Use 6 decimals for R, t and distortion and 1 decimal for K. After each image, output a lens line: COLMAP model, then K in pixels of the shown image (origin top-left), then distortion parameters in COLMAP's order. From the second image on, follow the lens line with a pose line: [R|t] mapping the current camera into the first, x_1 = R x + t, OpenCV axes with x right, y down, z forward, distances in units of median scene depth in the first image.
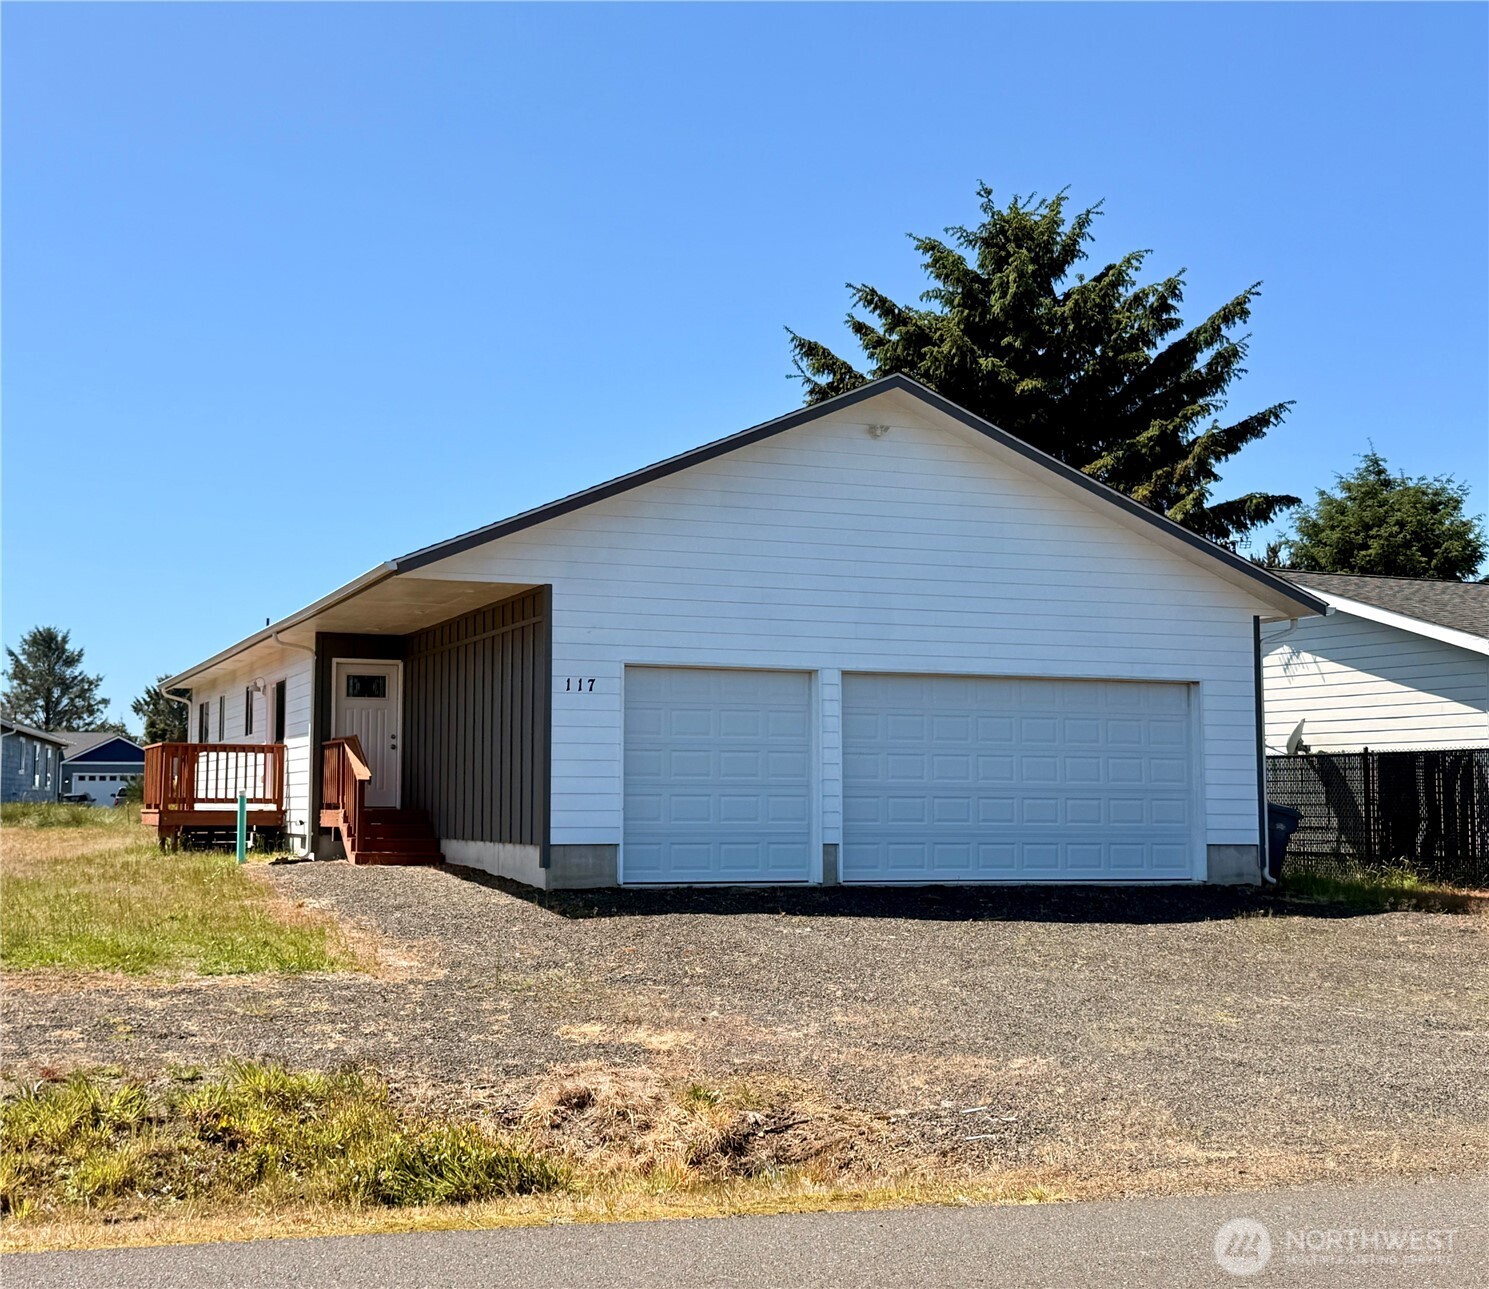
lens RADIAL K [[1905.5, 0, 744.5], [0, 1905.5, 644.5], [0, 0, 1]] dist [0.138786, -0.025194]
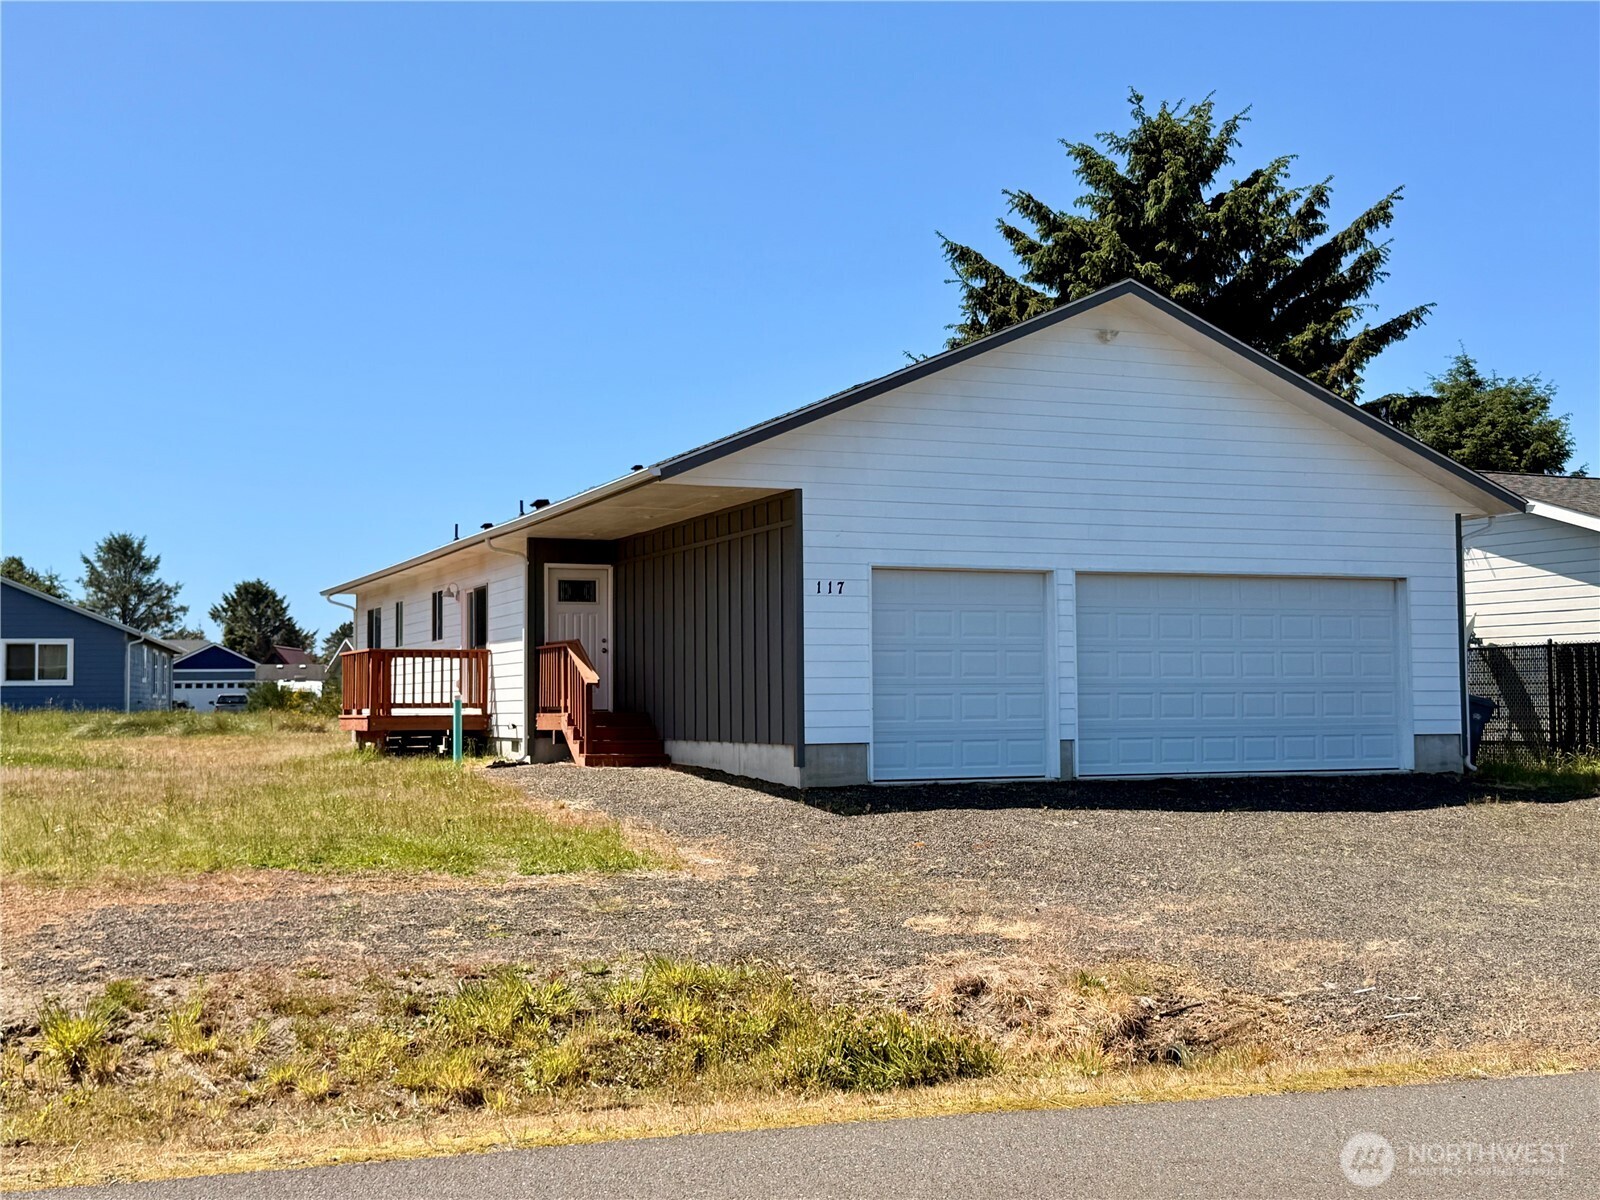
lens RADIAL K [[1888.9, 0, 802.5], [0, 1888.9, 608.1], [0, 0, 1]] dist [0.088519, 0.442362]
pose [[0.997141, -0.010832, 0.074784, -0.162261], [0.008370, 0.999415, 0.033153, -0.001310], [-0.075099, -0.032432, 0.996648, -0.003205]]
